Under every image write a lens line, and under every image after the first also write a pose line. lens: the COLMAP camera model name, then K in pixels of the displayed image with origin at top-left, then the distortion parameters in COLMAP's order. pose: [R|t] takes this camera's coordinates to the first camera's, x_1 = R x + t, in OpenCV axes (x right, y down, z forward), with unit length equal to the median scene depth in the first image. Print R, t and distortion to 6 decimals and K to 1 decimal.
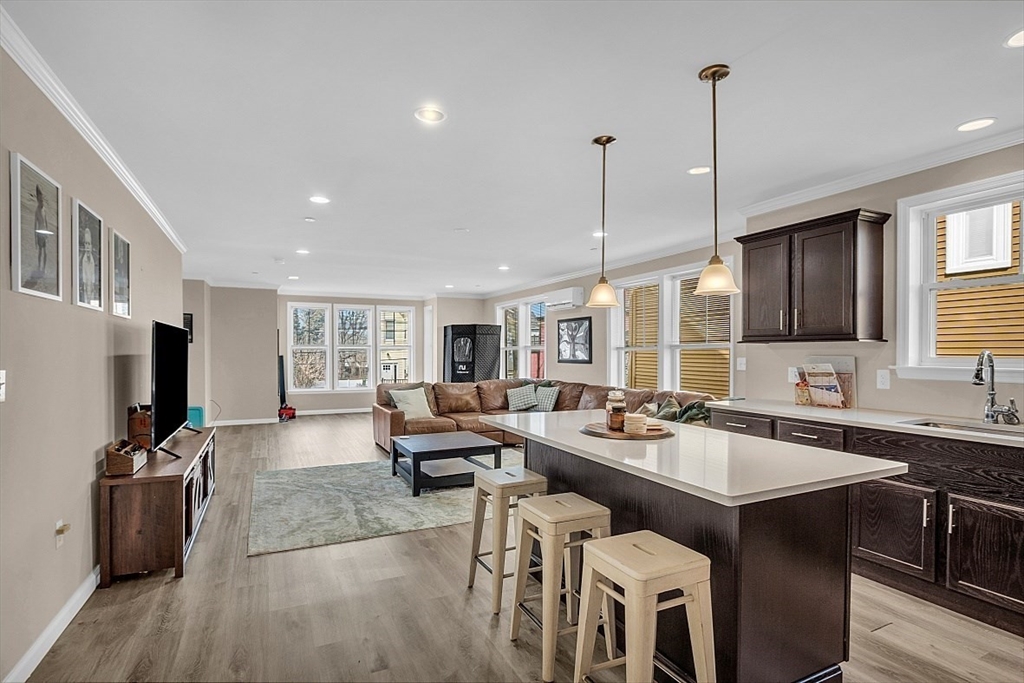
lens RADIAL K [[500.2, 0, 507.8], [0, 500.2, 351.1], [0, 0, 1]] dist [0.001119, 0.000314]
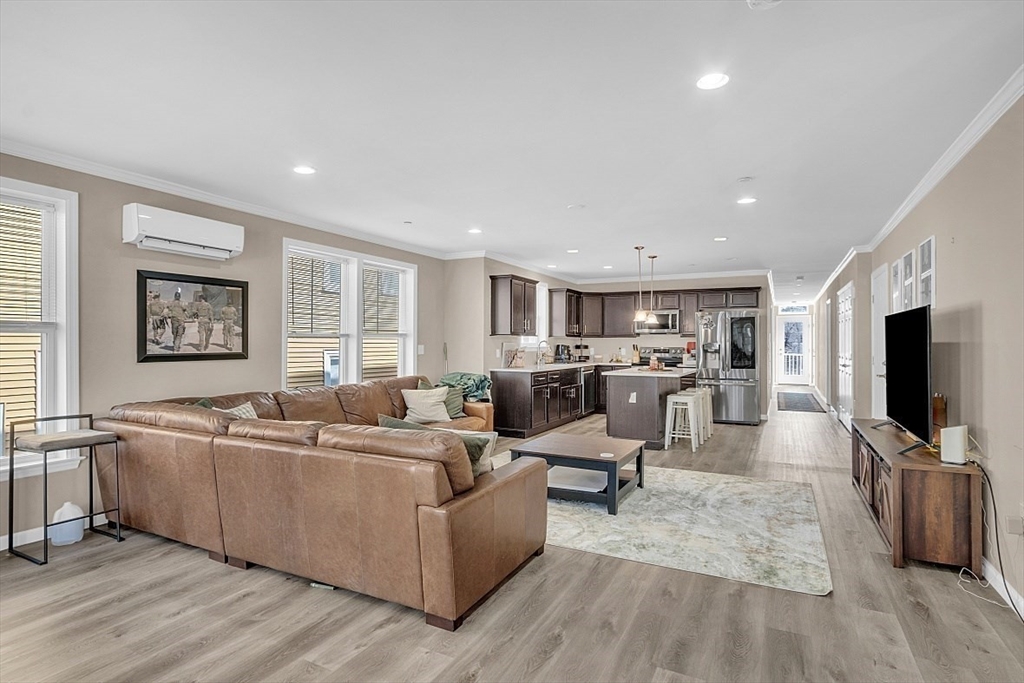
lens RADIAL K [[530.0, 0, 512.0], [0, 530.0, 341.5], [0, 0, 1]] dist [-0.001206, 0.000824]
pose [[-0.598992, 0.001886, 0.800753, -0.533136], [-0.001115, 0.999994, -0.003190, 0.005690], [-0.800754, -0.002804, -0.598987, 1.119170]]
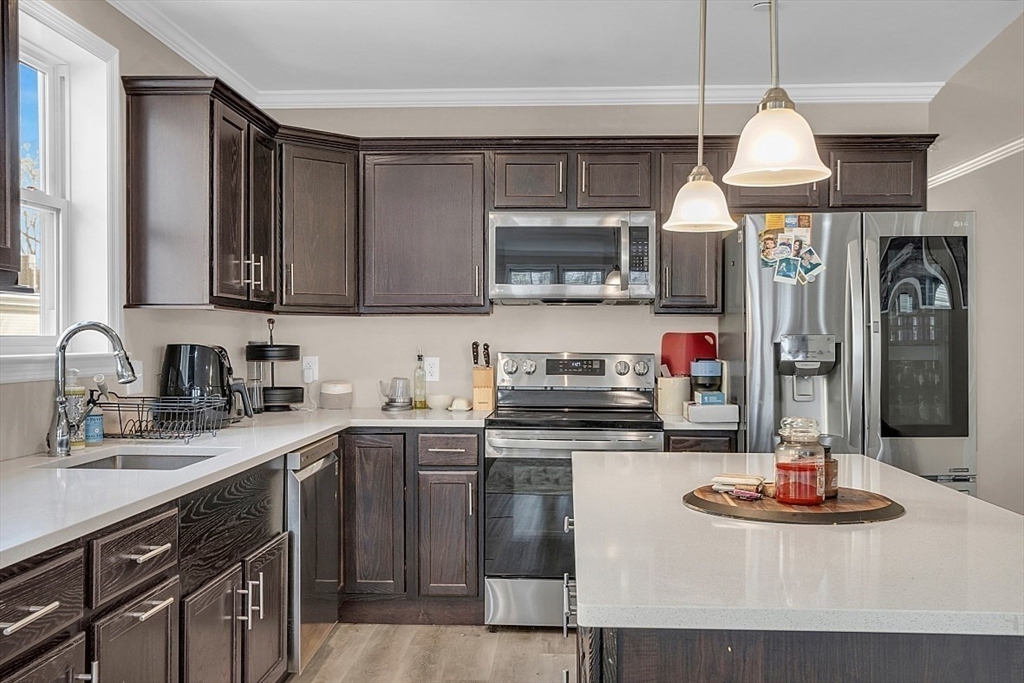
lens RADIAL K [[962.1, 0, 512.0], [0, 962.1, 341.5], [0, 0, 1]] dist [0.005195, 0.007711]
pose [[-0.872446, -0.003616, 0.488697, 0.012115], [-0.002254, 0.999992, 0.003376, 0.005775], [-0.488705, 0.001844, -0.872447, 0.627250]]
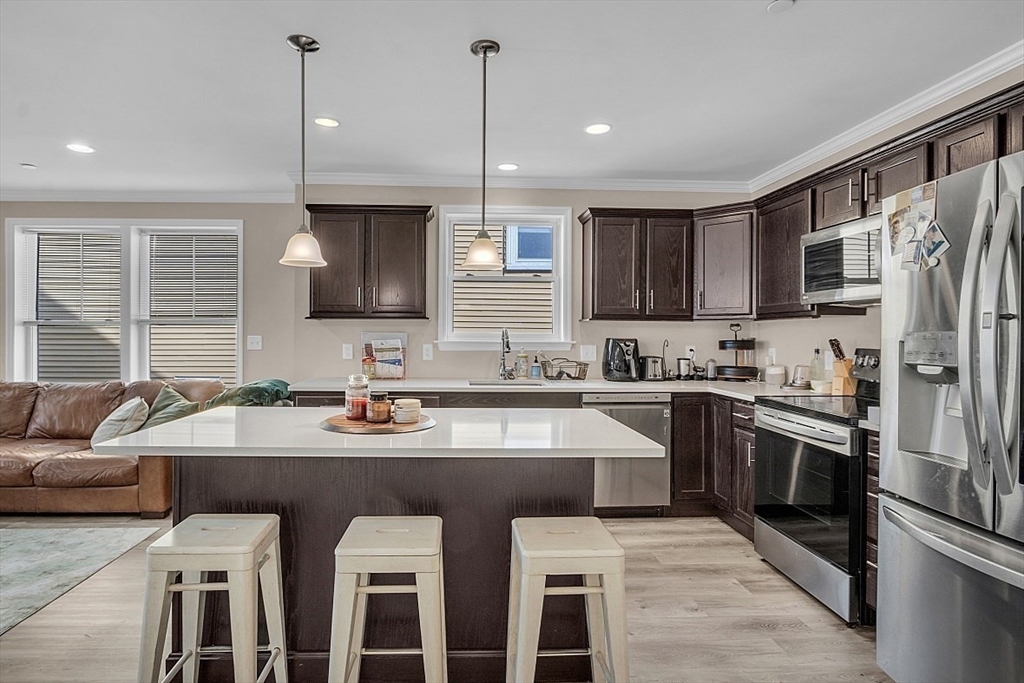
lens RADIAL K [[530.1, 0, 476.2], [0, 530.1, 331.5], [0, 0, 1]] dist [-0.025453, -0.000278]
pose [[0.403660, 0.005756, 0.914891, -0.162394], [-0.005403, 0.999978, -0.003907, 0.005138], [-0.914893, -0.003366, 0.403682, 0.173837]]
